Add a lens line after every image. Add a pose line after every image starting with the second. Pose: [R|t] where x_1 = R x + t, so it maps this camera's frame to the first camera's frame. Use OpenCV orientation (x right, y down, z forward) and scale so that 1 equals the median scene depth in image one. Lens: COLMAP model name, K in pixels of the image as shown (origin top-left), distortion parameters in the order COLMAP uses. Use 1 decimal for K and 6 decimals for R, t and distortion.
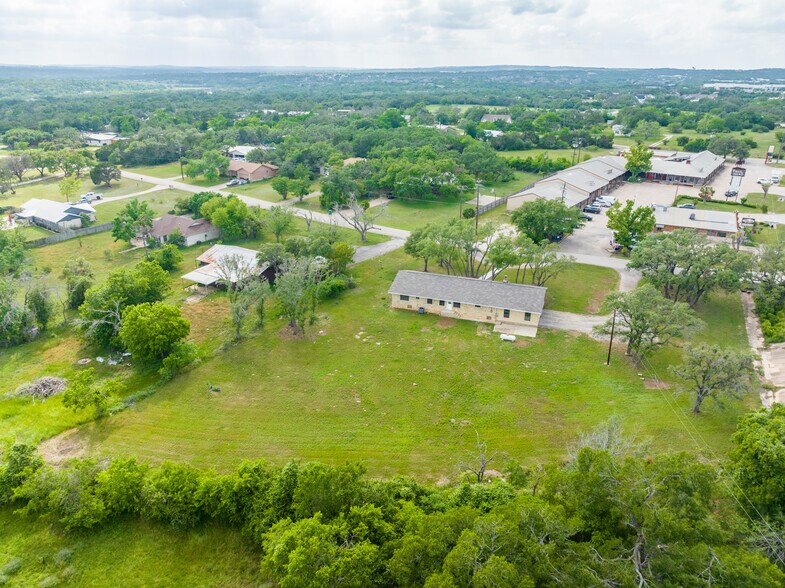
lens RADIAL K [[550.9, 0, 395.4], [0, 550.9, 297.1], [0, 0, 1]] dist [-0.028773, 0.013323]
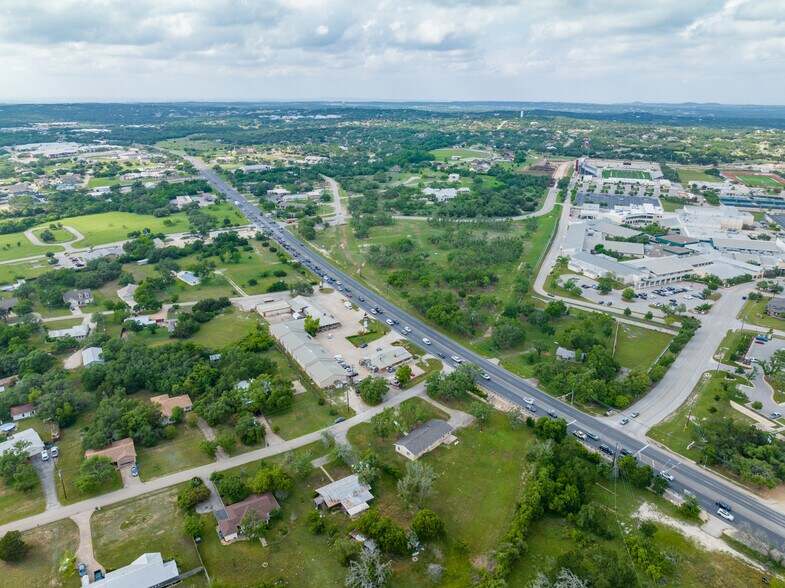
lens RADIAL K [[546.0, 0, 393.5], [0, 546.0, 319.3], [0, 0, 1]] dist [-0.024656, 0.008299]
pose [[0.389506, -0.357109, 0.848975, -1.752336], [0.350734, 0.909832, 0.221792, -1.049881], [-0.851628, 0.211375, 0.479635, -0.134032]]
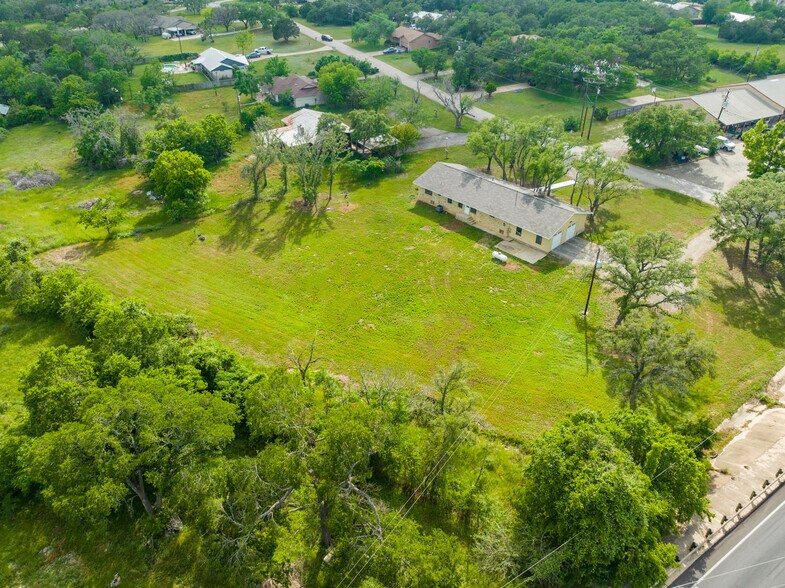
lens RADIAL K [[550.9, 0, 395.4], [0, 550.9, 297.1], [0, 0, 1]] dist [-0.028773, 0.013323]
pose [[0.892971, 0.258546, -0.368453, 0.352689], [-0.179324, 0.955154, 0.235634, -0.037420], [0.412852, -0.144341, 0.899288, 0.113247]]
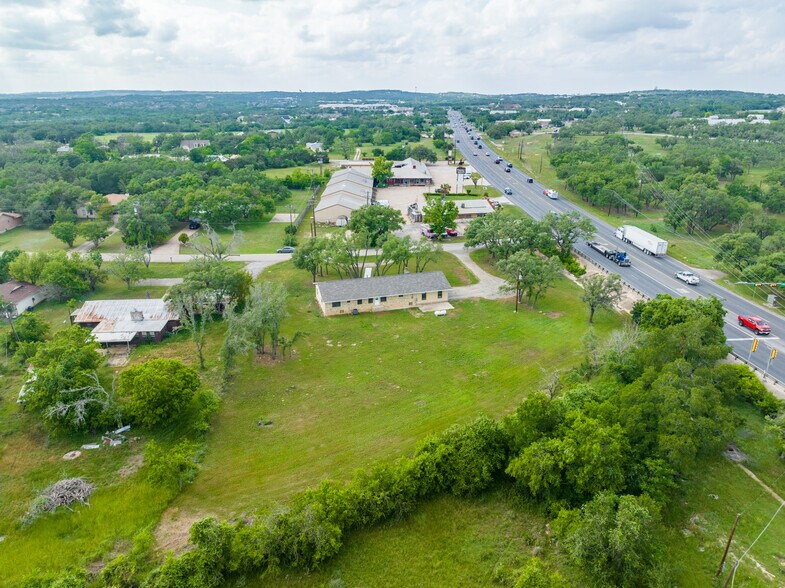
lens RADIAL K [[550.9, 0, 395.4], [0, 550.9, 297.1], [0, 0, 1]] dist [-0.028773, 0.013323]
pose [[0.800486, -0.210012, 0.561352, -0.495032], [0.231191, 0.972311, 0.034081, -0.023033], [-0.552967, 0.102498, 0.826875, 0.032344]]
